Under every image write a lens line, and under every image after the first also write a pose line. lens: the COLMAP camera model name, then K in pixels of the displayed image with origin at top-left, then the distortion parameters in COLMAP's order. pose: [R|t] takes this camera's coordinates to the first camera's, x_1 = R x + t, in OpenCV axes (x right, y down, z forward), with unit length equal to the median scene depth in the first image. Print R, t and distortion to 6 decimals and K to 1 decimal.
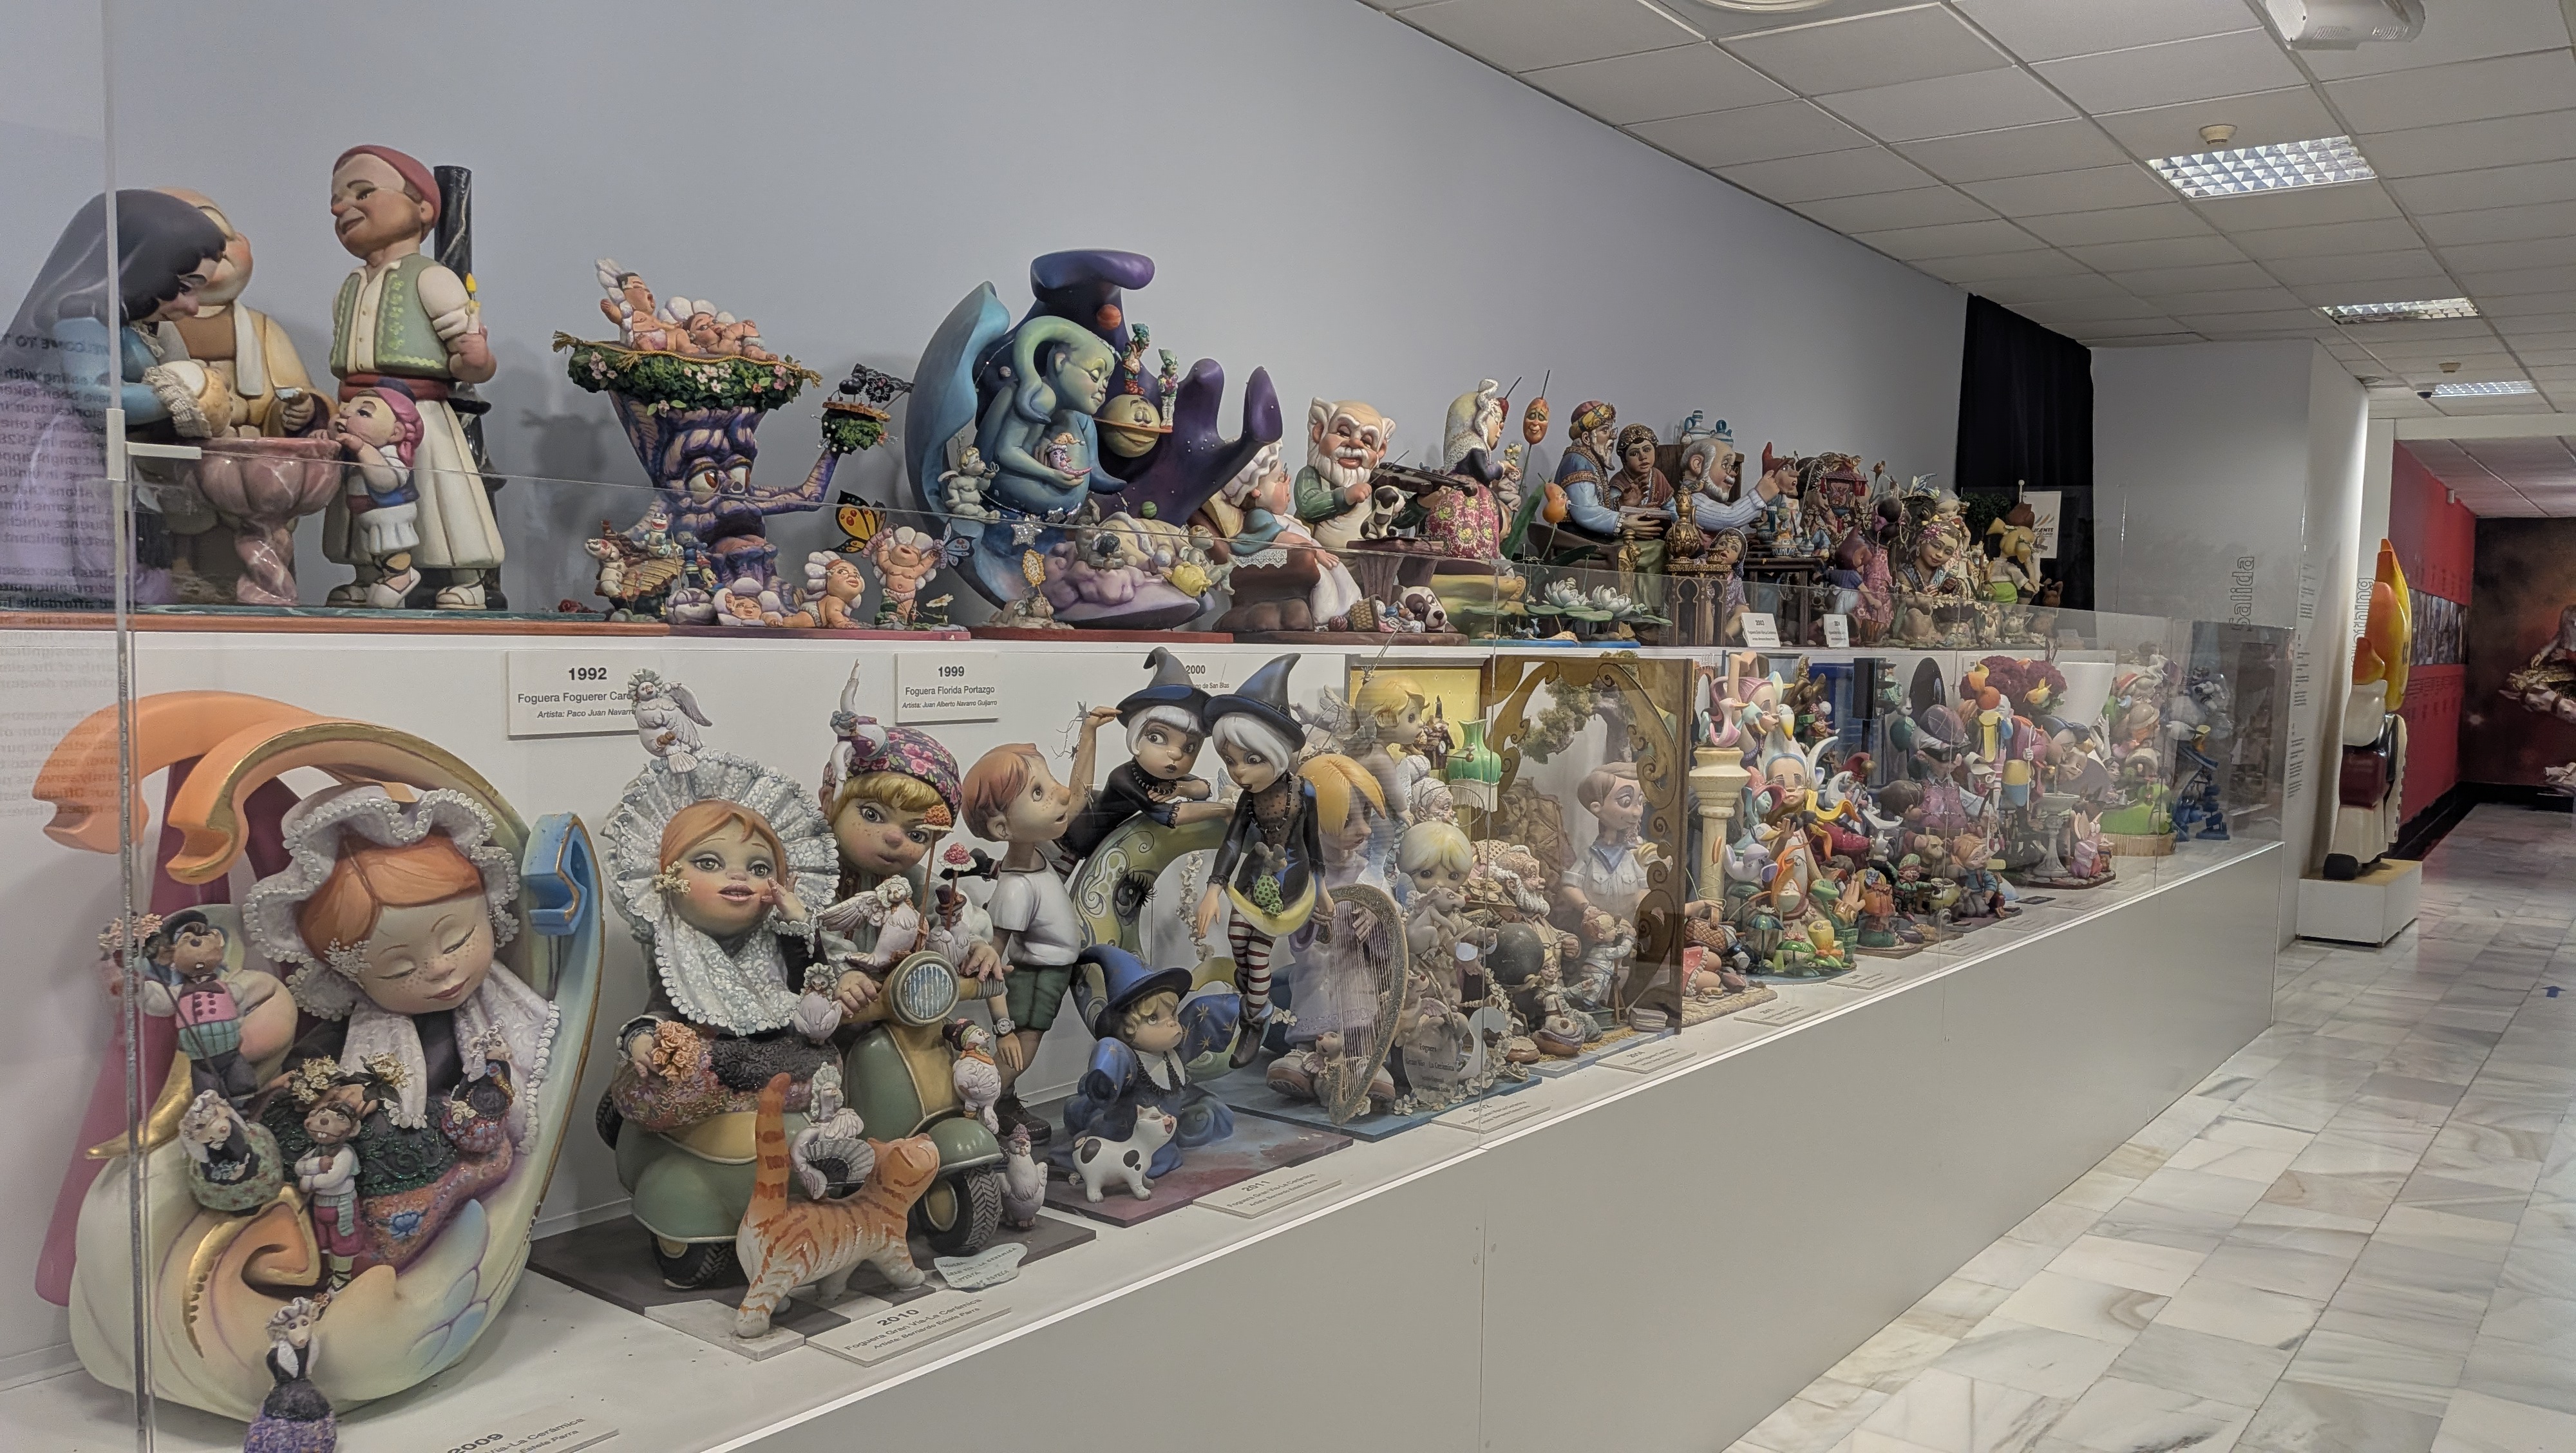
lens RADIAL K [[1914.0, 0, 1288.0], [0, 1914.0, 726.5], [0, 0, 1]] dist [-0.005834, -0.005310]
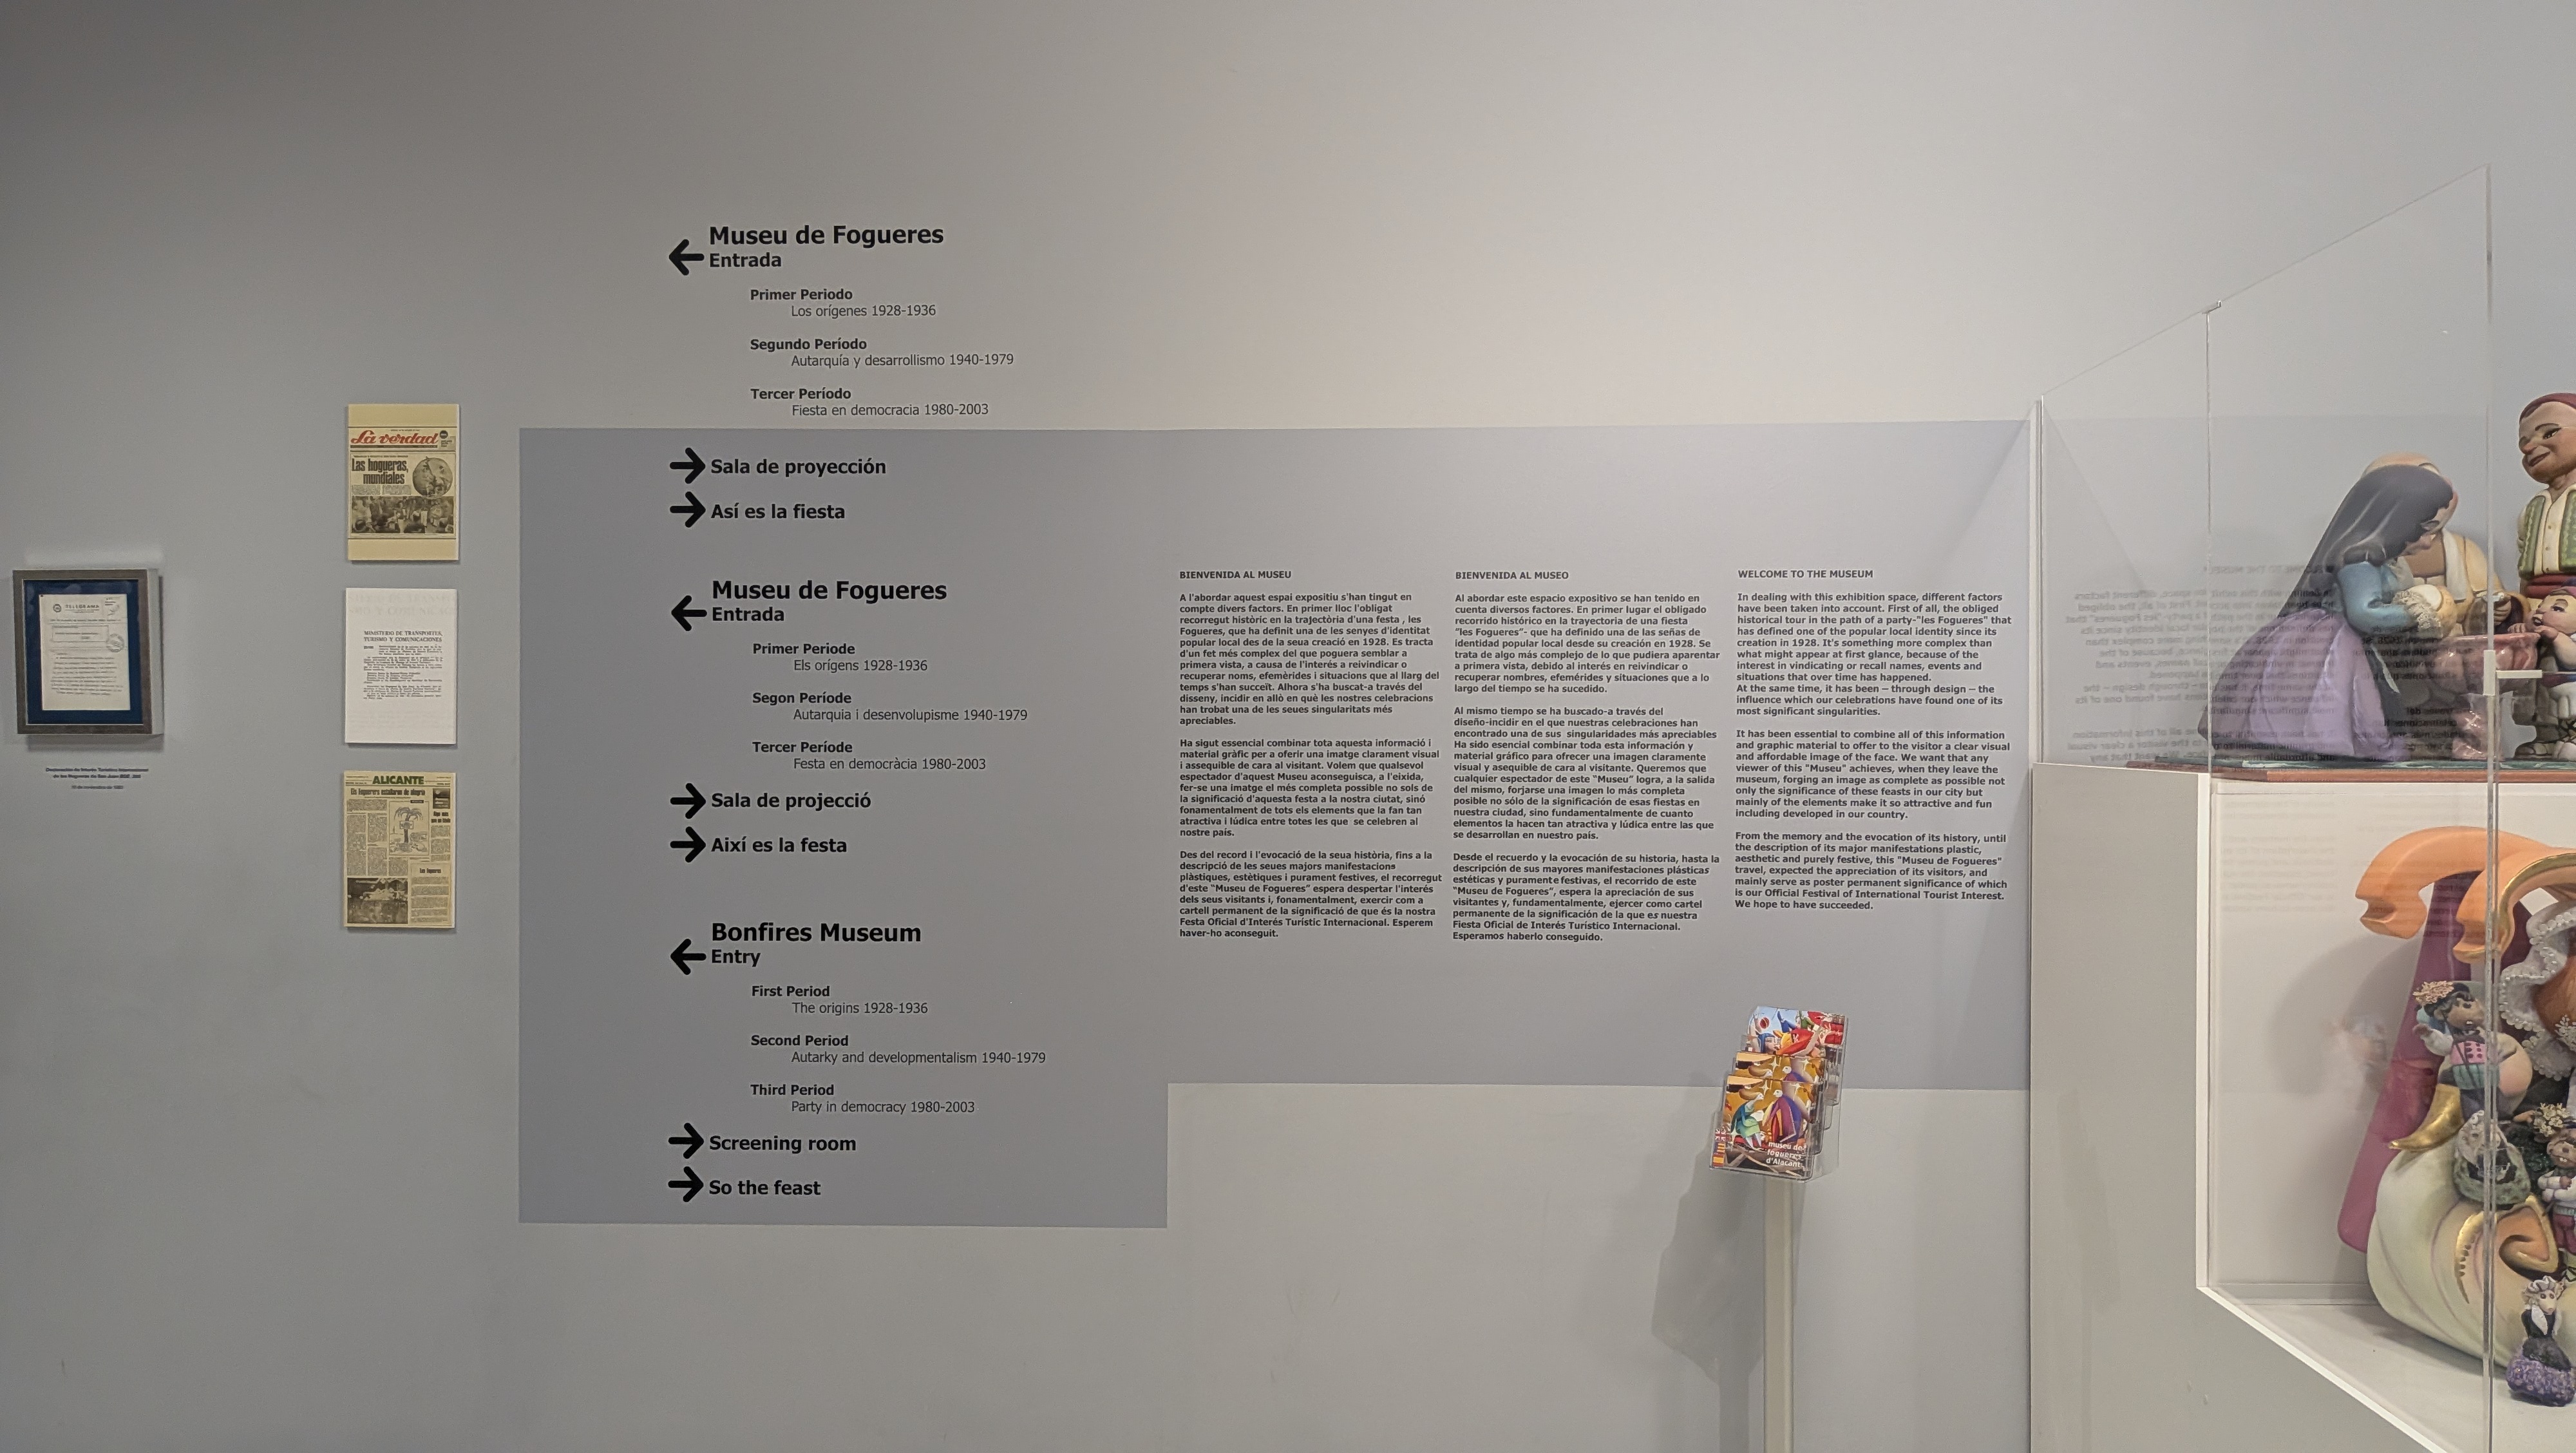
lens RADIAL K [[1914.0, 0, 1288.0], [0, 1914.0, 726.5], [0, 0, 1]] dist [-0.005834, -0.005310]
pose [[0.585297, -0.019067, -0.810595, 0.058417], [-0.033784, 0.998282, -0.047876, 0.004151], [0.810115, 0.055407, 0.583647, -0.503898]]
